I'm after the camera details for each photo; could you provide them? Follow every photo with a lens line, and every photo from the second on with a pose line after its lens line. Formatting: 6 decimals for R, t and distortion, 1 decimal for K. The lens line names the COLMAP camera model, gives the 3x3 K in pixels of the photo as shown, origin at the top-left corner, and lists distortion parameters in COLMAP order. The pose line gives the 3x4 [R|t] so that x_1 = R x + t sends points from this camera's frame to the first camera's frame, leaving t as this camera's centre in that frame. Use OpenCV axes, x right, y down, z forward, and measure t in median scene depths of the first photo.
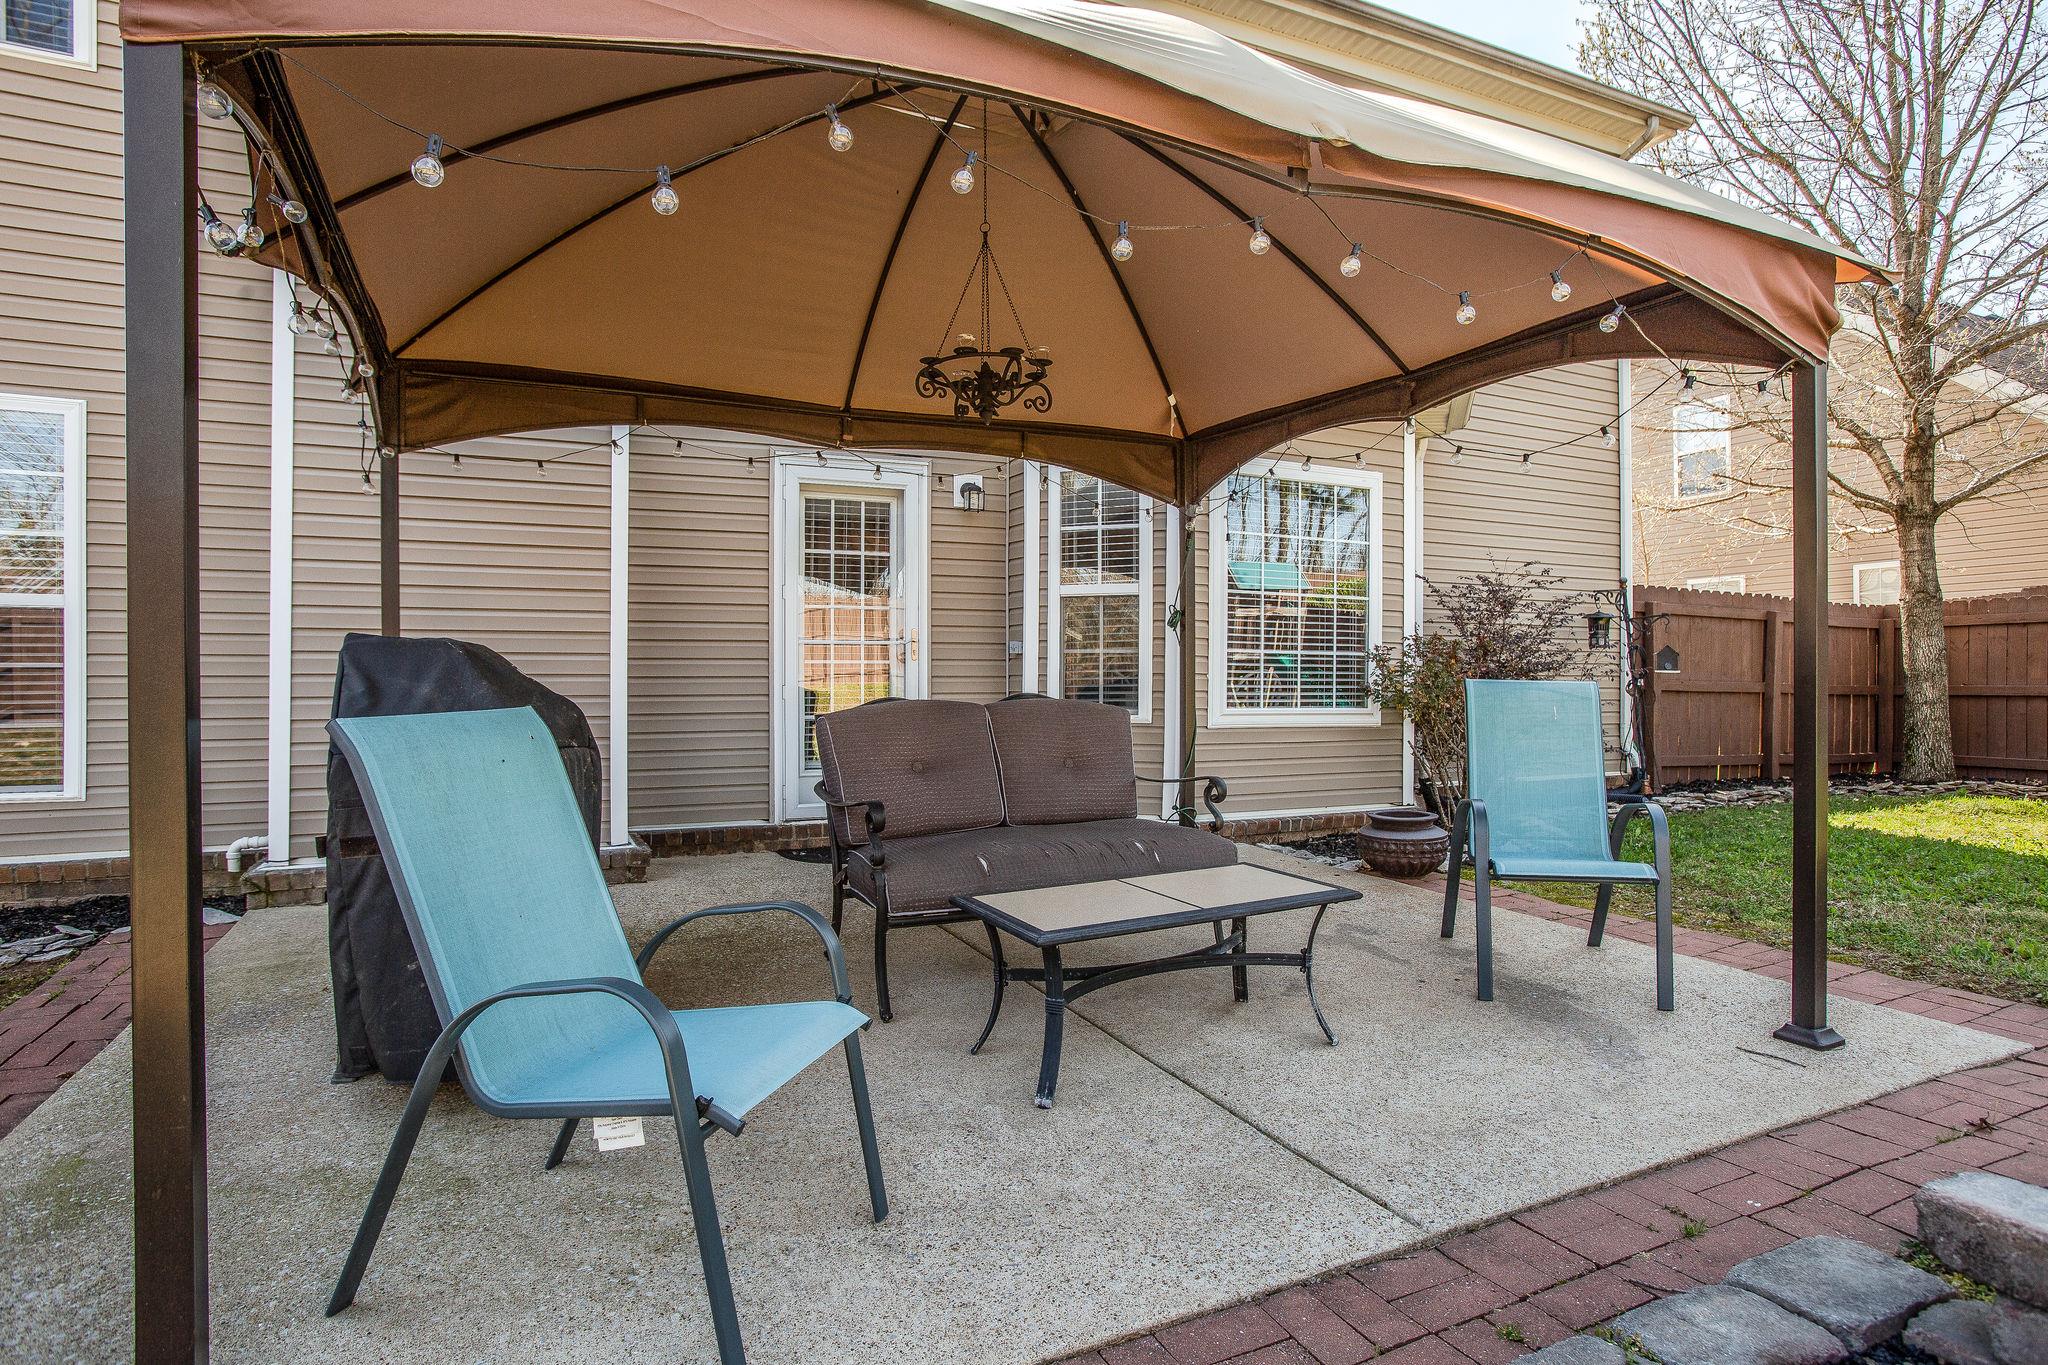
lens RADIAL K [[1067.1, 0, 1024.0], [0, 1067.1, 682.5], [0, 0, 1]] dist [-0.071210, 0.029114]
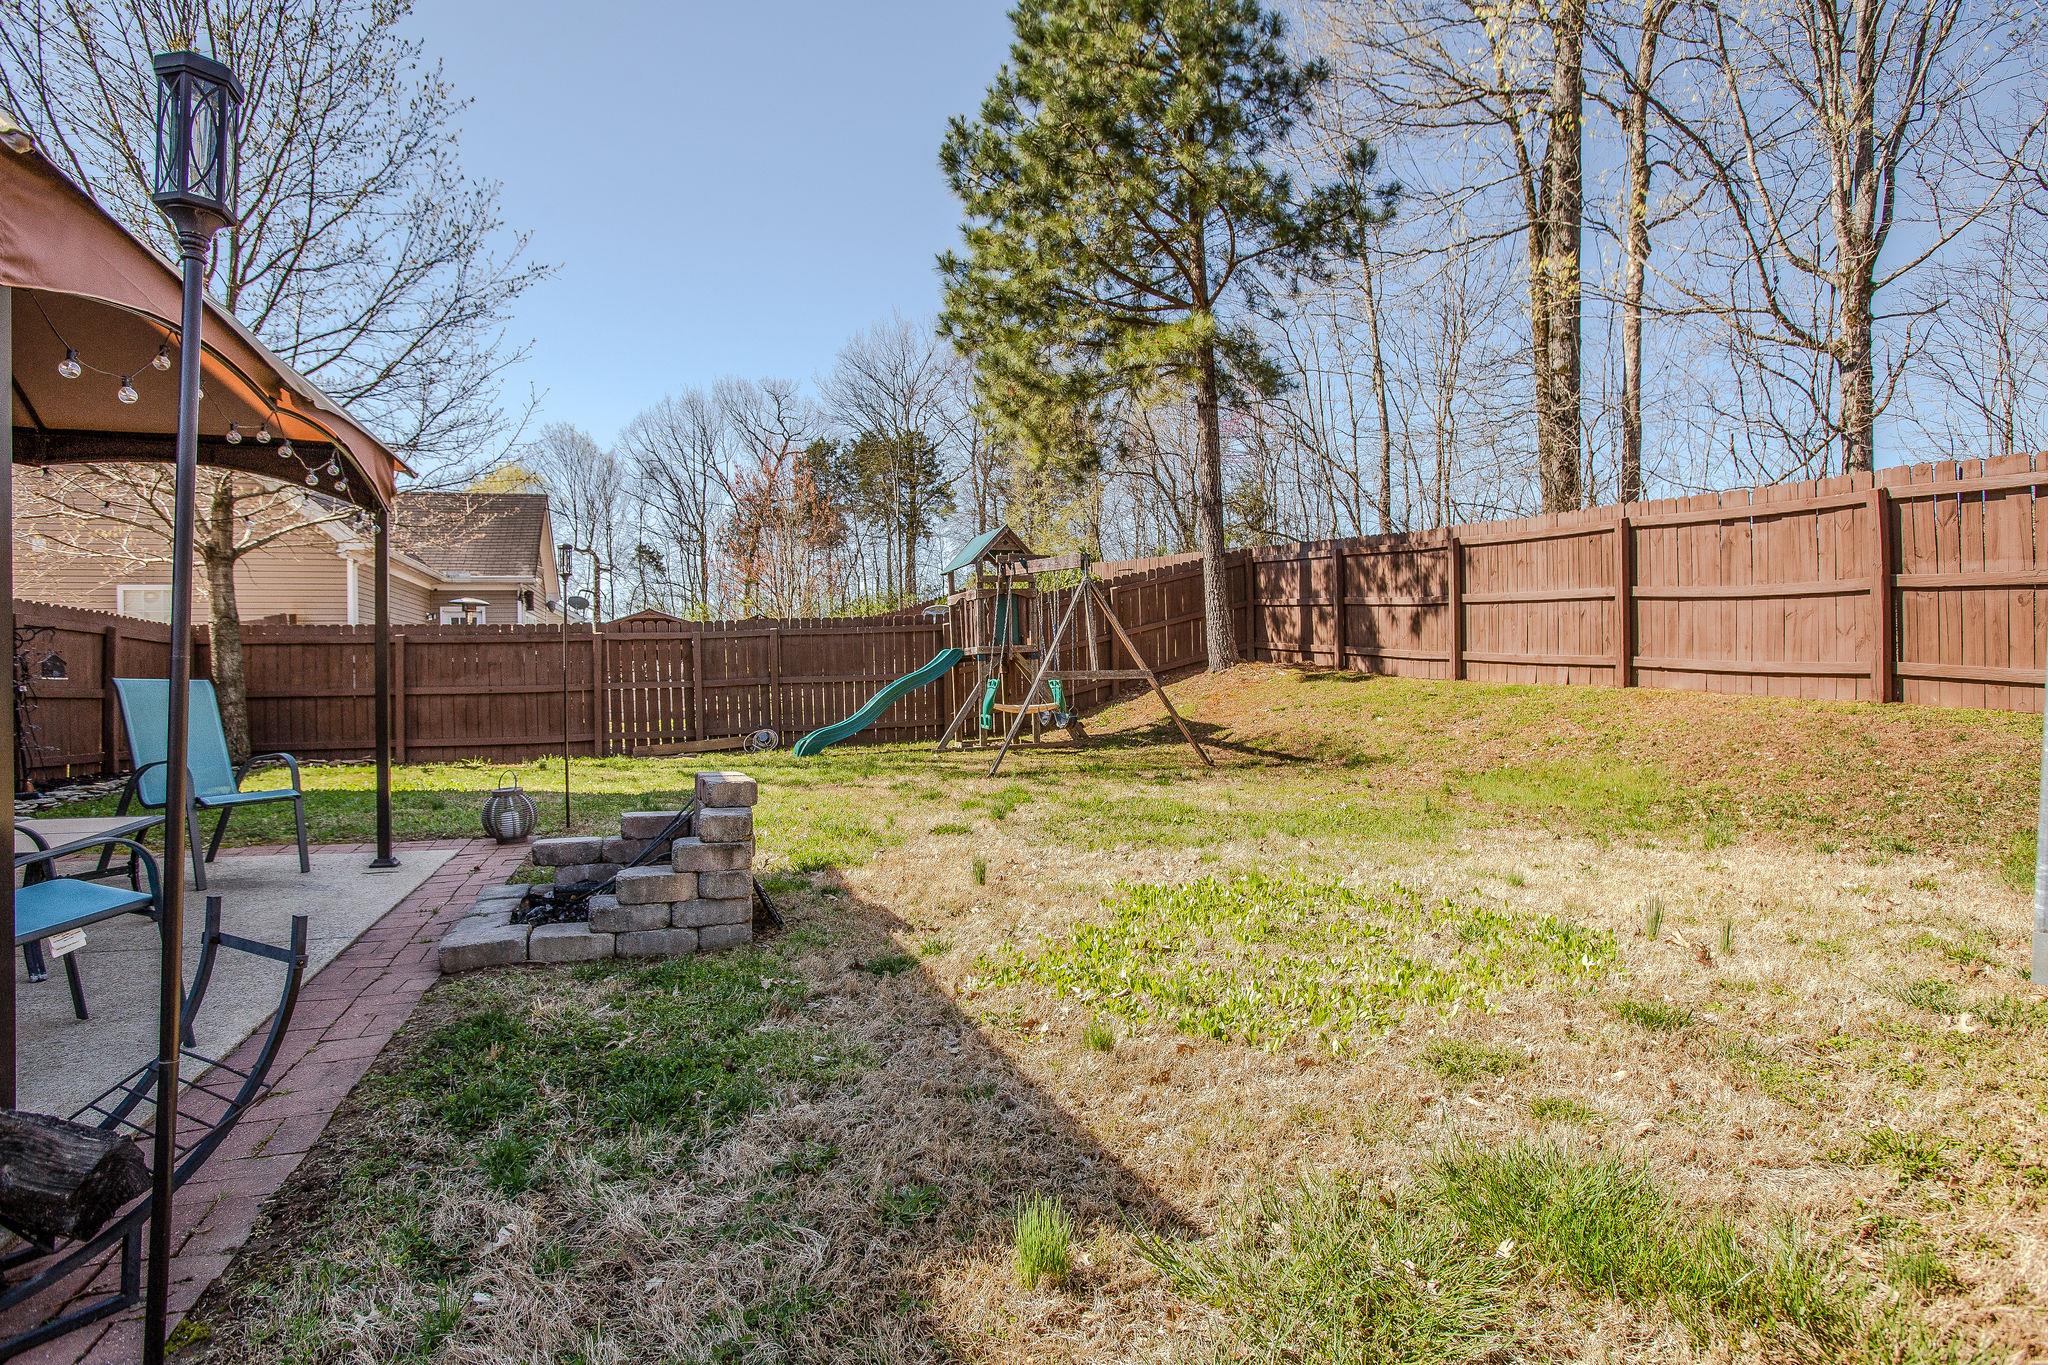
lens RADIAL K [[1067.1, 0, 1024.0], [0, 1067.1, 682.5], [0, 0, 1]] dist [-0.071210, 0.029114]
pose [[0.091799, 0.000006, 0.995778, -0.313508], [0.015252, 0.999883, -0.001412, 0.009868], [-0.995661, 0.015317, 0.091788, -0.104963]]
